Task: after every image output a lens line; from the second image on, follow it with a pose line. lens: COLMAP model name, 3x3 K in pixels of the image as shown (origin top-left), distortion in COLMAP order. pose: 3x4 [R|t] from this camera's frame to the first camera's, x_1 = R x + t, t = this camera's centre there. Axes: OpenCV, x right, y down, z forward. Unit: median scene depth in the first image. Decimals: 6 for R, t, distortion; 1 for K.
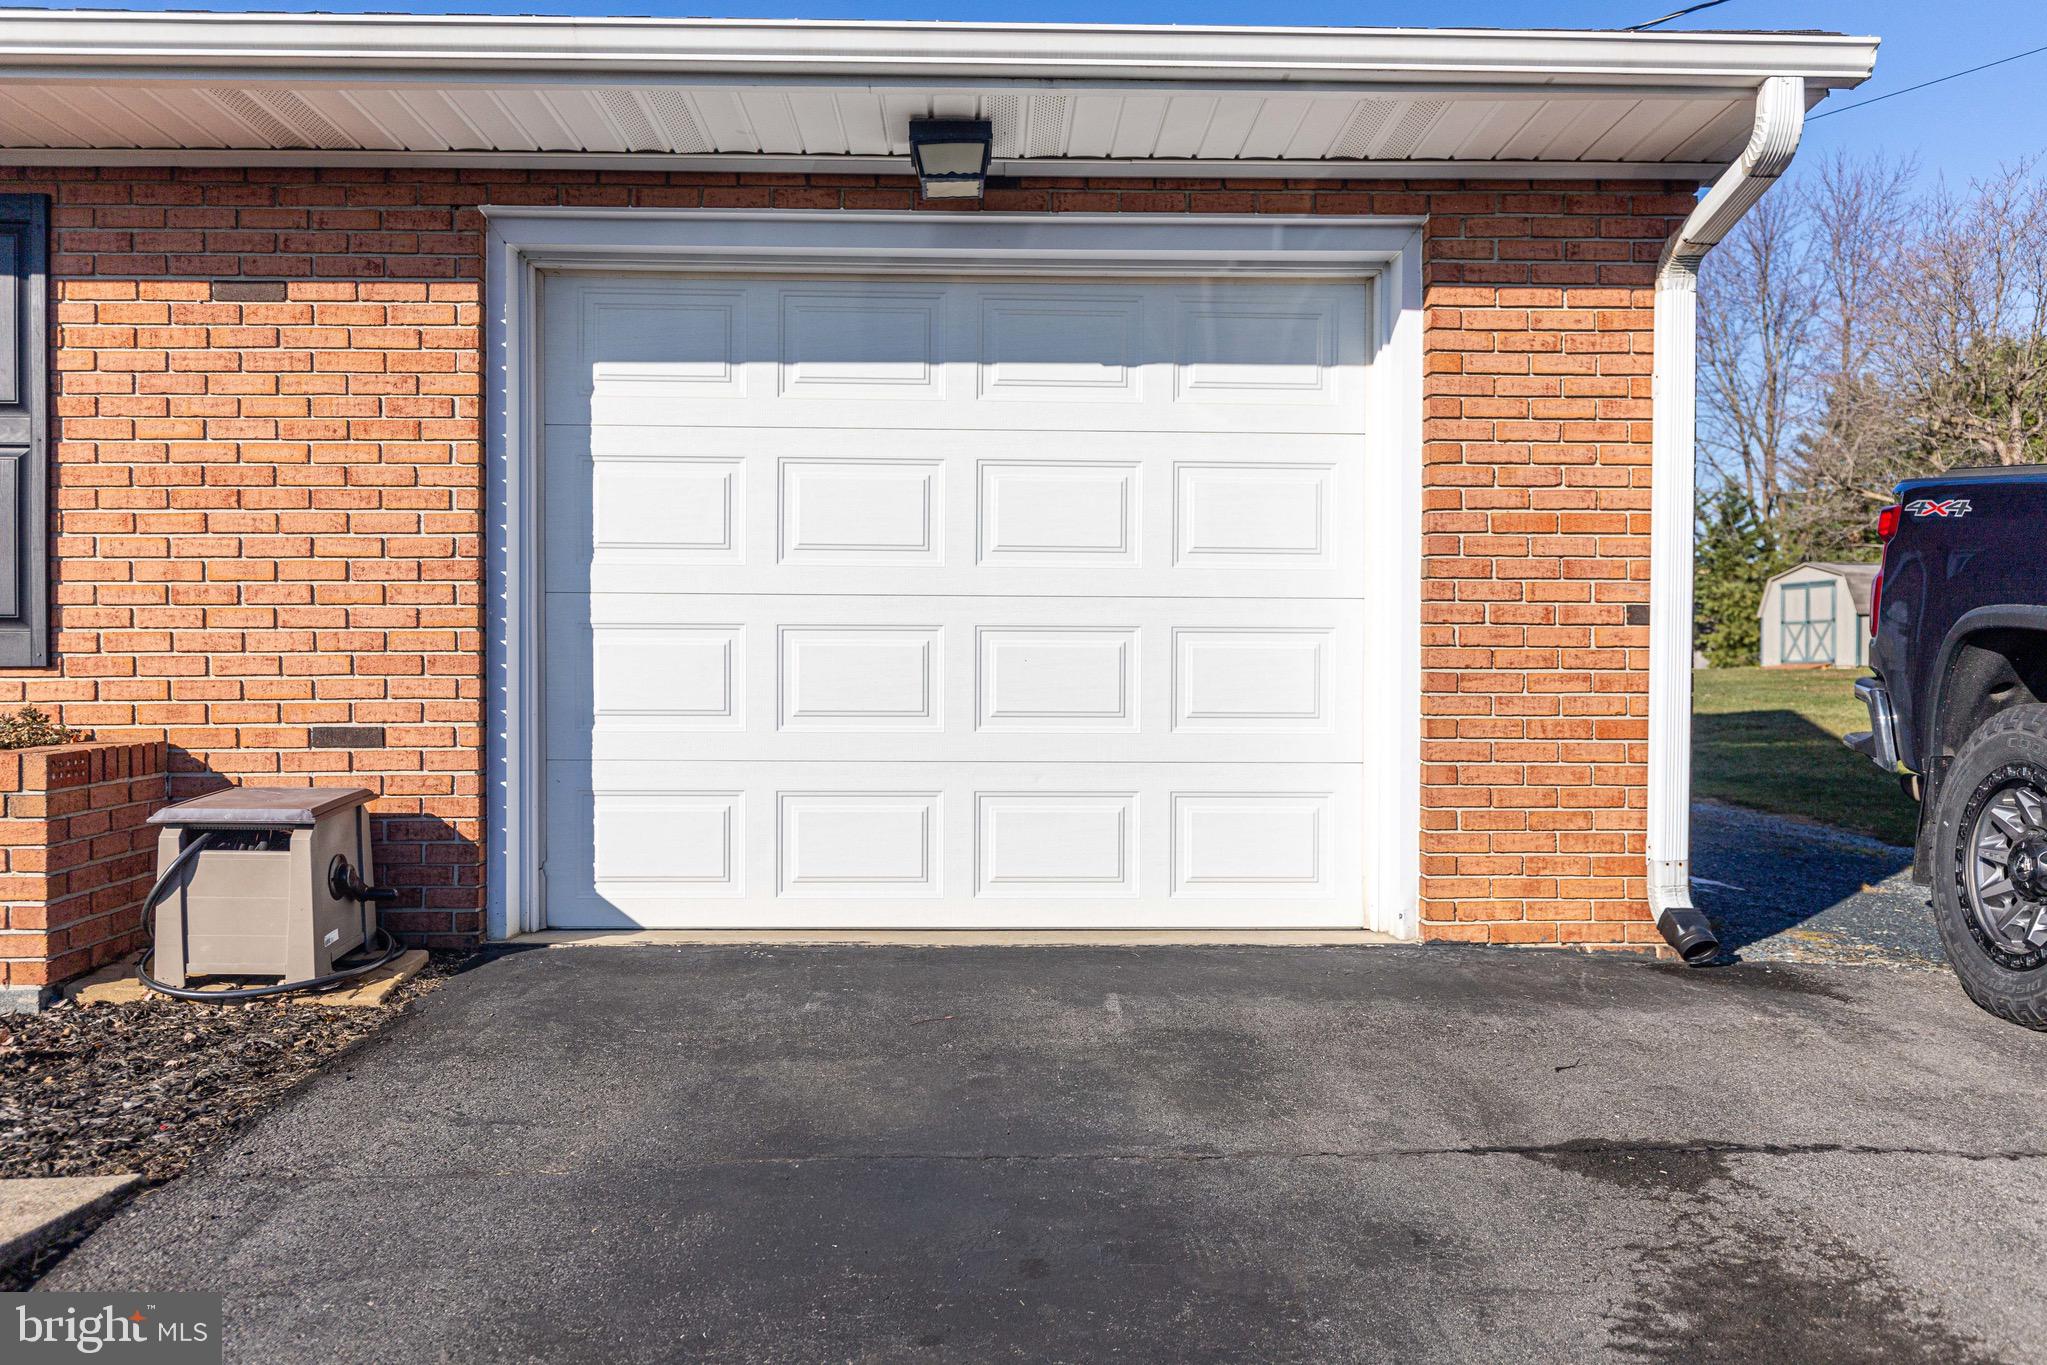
lens RADIAL K [[1560.3, 0, 1022.5], [0, 1560.3, 676.4], [0, 0, 1]] dist [0.002399, 0.001827]
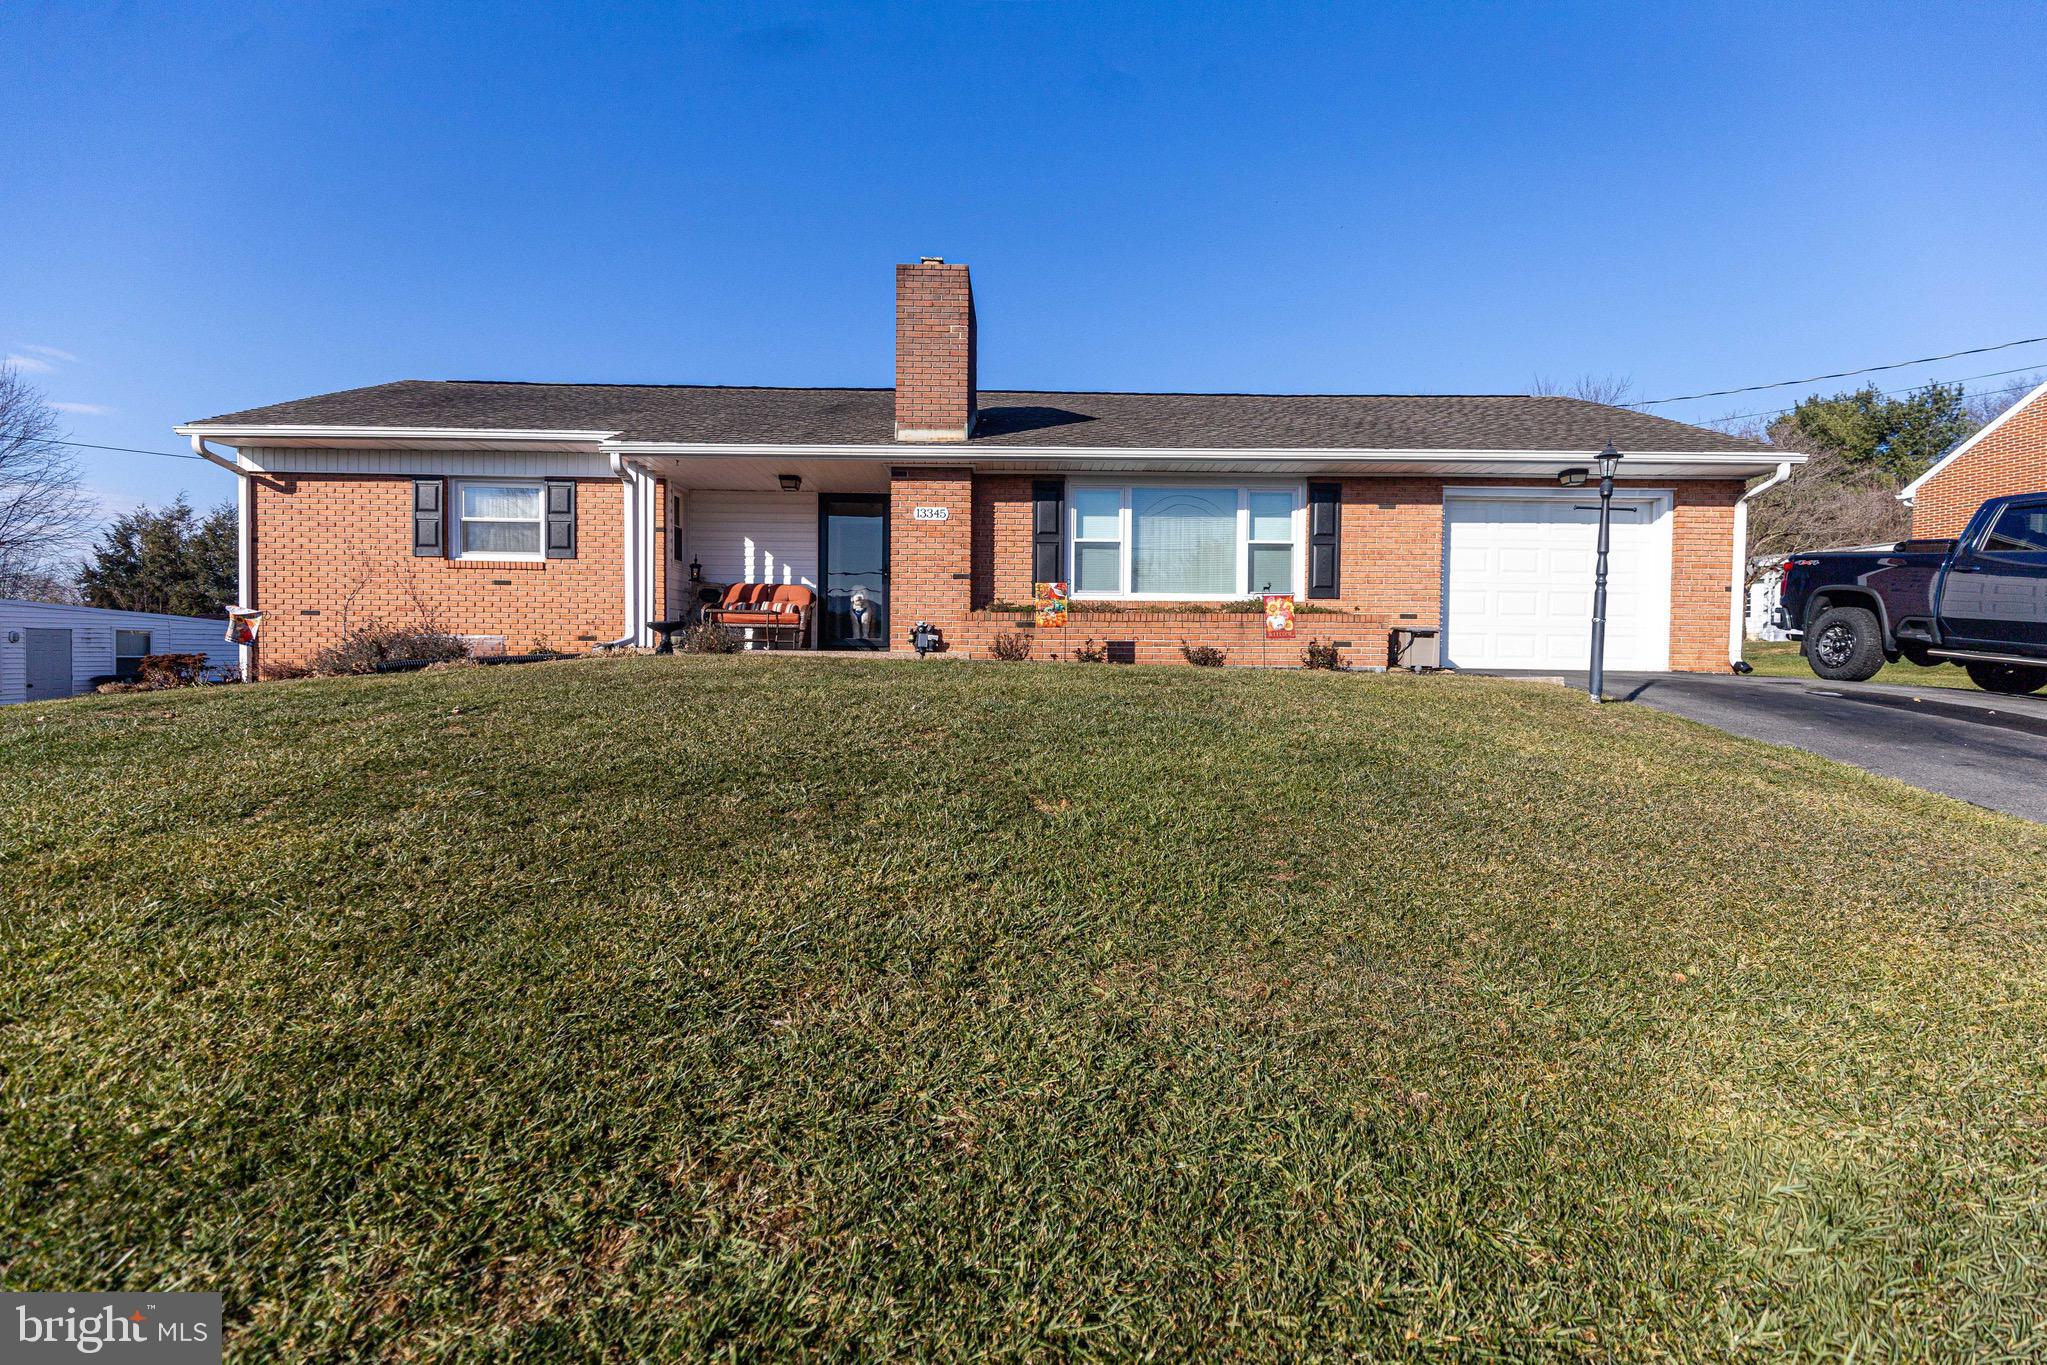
lens RADIAL K [[932.4, 0, 1022.8], [0, 932.4, 691.0], [0, 0, 1]] dist [0.000837, 0.000088]
pose [[0.998696, 0.014004, -0.049087, -1.289176], [-0.013547, 0.999862, 0.009633, 0.223309], [0.049215, -0.008955, 0.998748, -1.472656]]
